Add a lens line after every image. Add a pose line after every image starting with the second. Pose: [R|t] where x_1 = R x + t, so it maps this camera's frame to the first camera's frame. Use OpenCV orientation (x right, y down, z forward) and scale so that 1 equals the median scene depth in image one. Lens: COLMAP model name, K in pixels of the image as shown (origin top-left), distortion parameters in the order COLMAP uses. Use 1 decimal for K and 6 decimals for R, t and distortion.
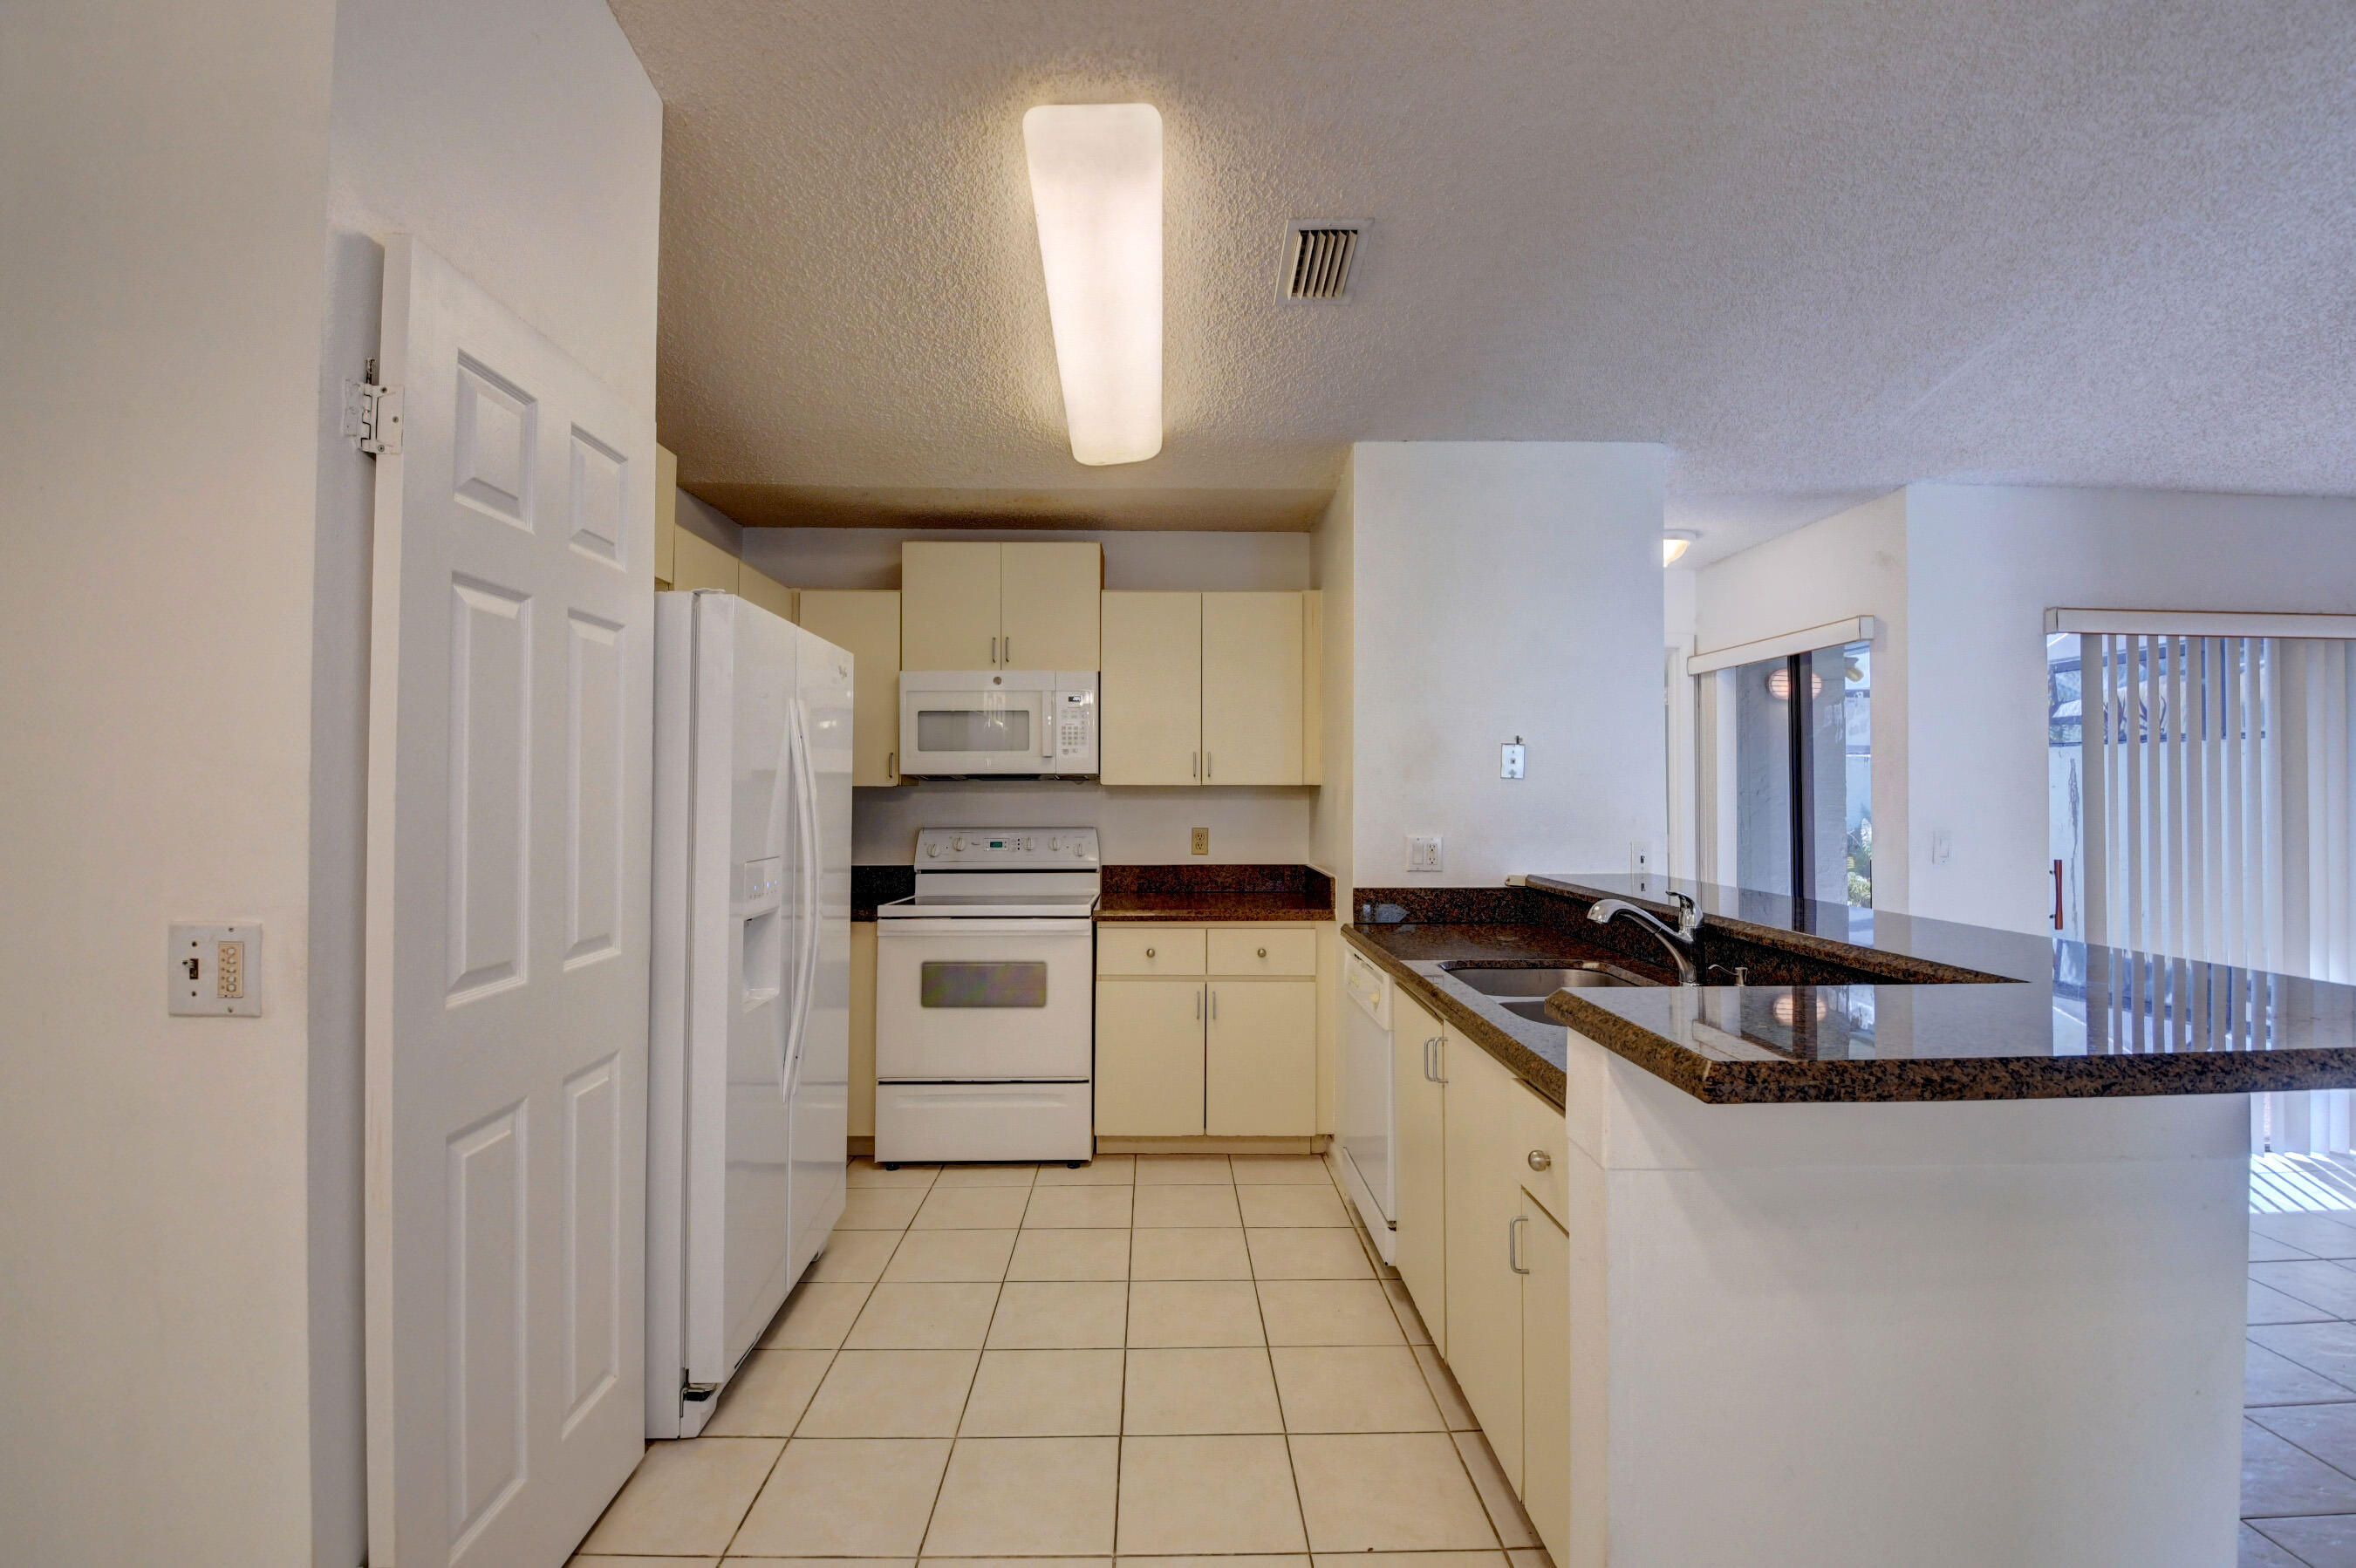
lens RADIAL K [[1035.5, 0, 1175.6], [0, 1035.5, 773.4], [0, 0, 1]] dist [0.013782, -0.026121]
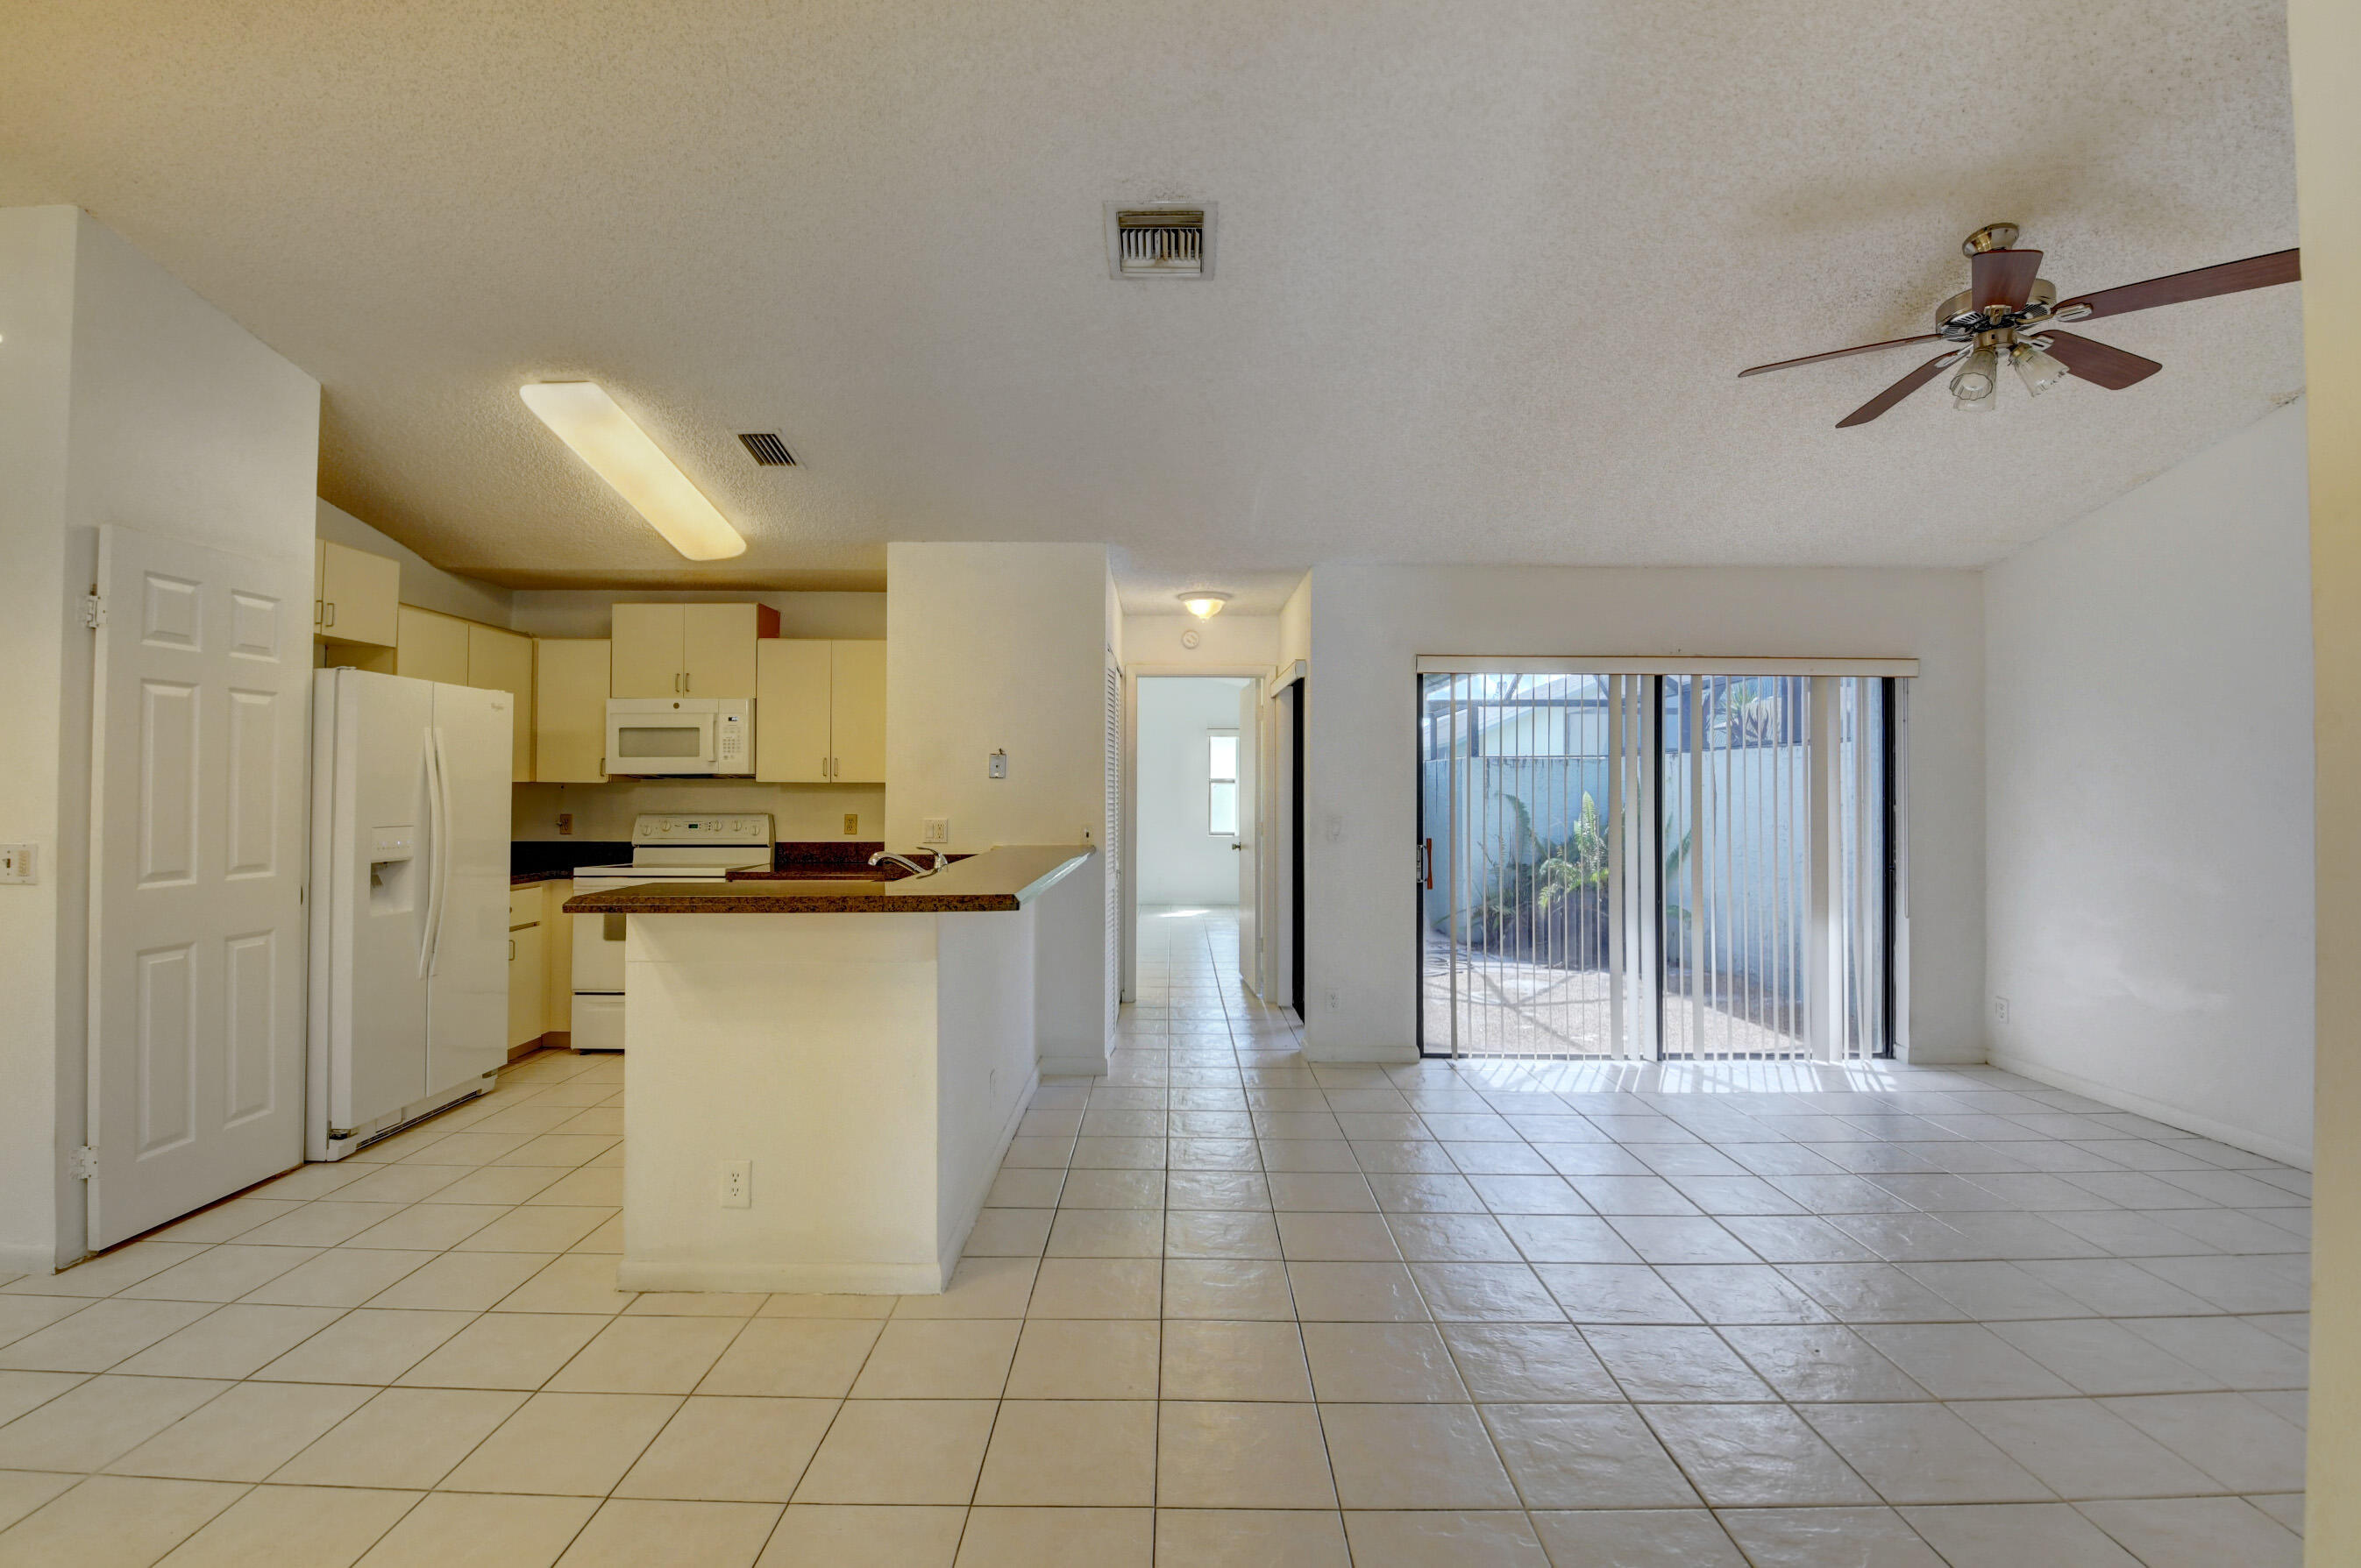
lens RADIAL K [[1047.1, 0, 1168.7], [0, 1047.1, 775.7], [0, 0, 1]] dist [0.012519, -0.023108]
pose [[0.999652, 0.001373, -0.026329, 0.553775], [-0.001229, 0.999984, 0.005486, -0.006126], [0.026336, -0.005452, 0.999638, -0.398470]]
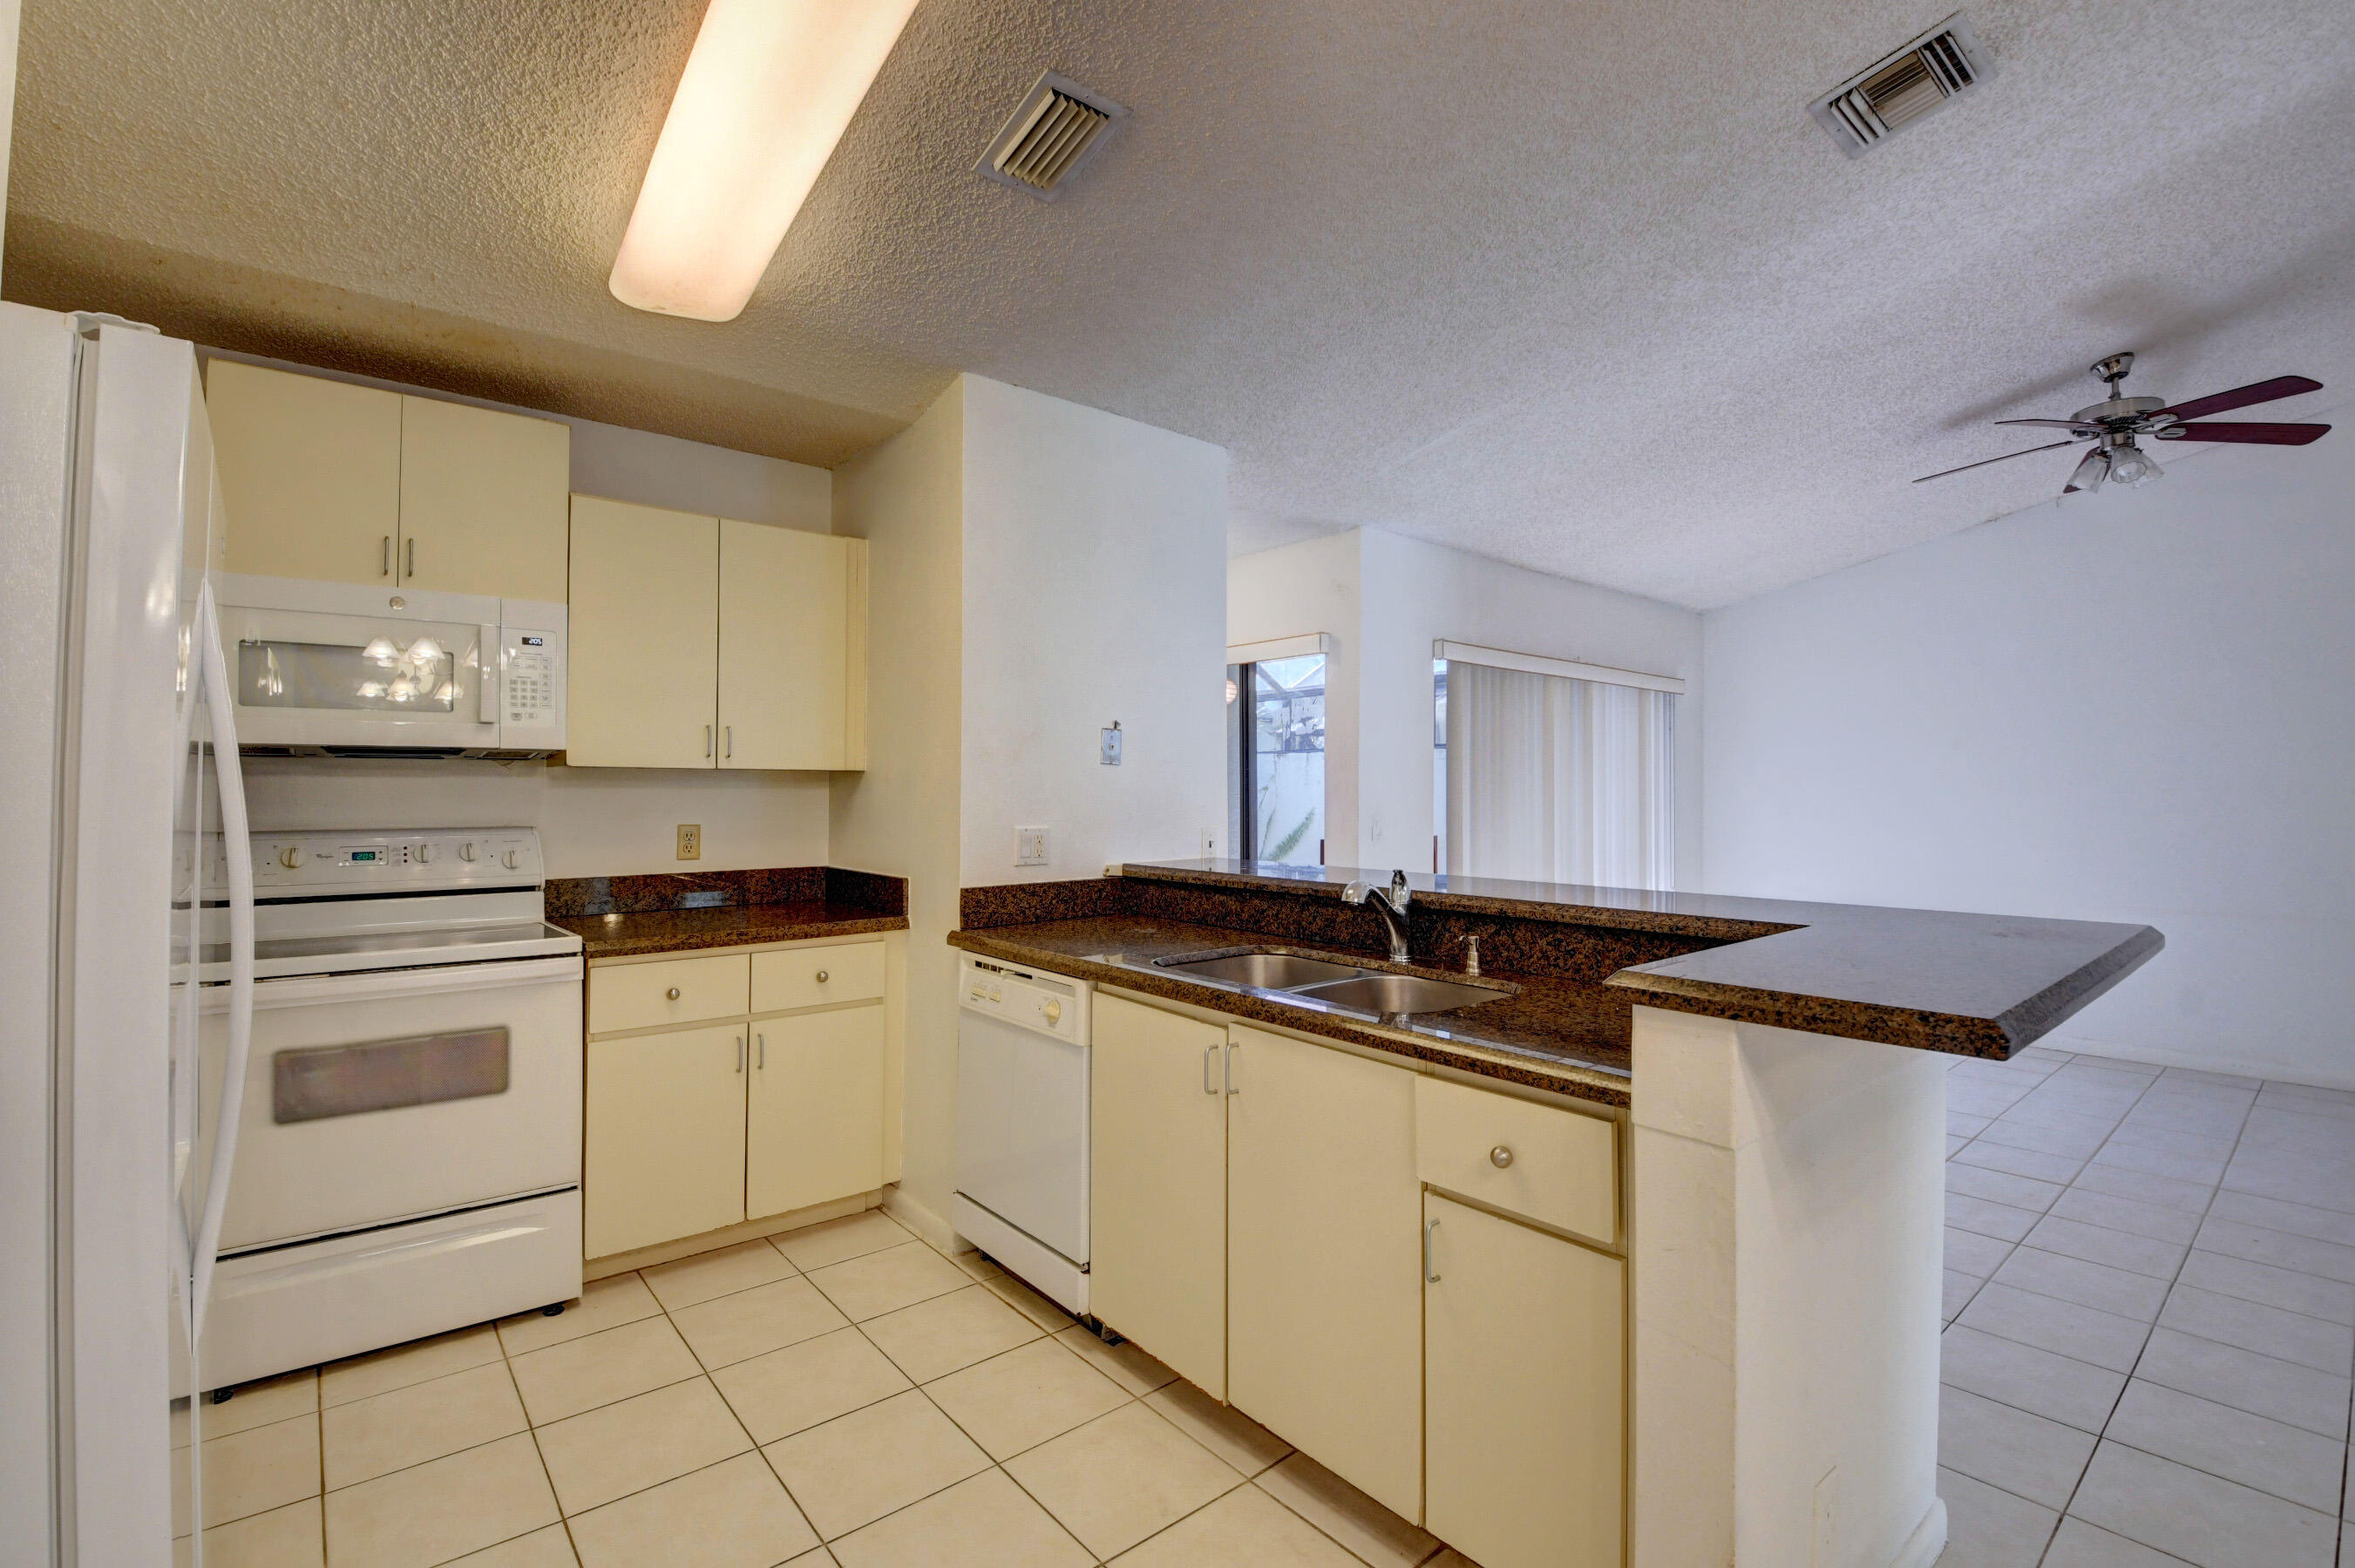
lens RADIAL K [[1035.2, 0, 1175.1], [0, 1035.2, 773.4], [0, 0, 1]] dist [0.013782, -0.026121]
pose [[0.779565, 0.011880, 0.626208, -0.210544], [-0.013057, 0.999911, -0.002715, 0.013736], [-0.626185, -0.006060, 0.779651, 0.199676]]
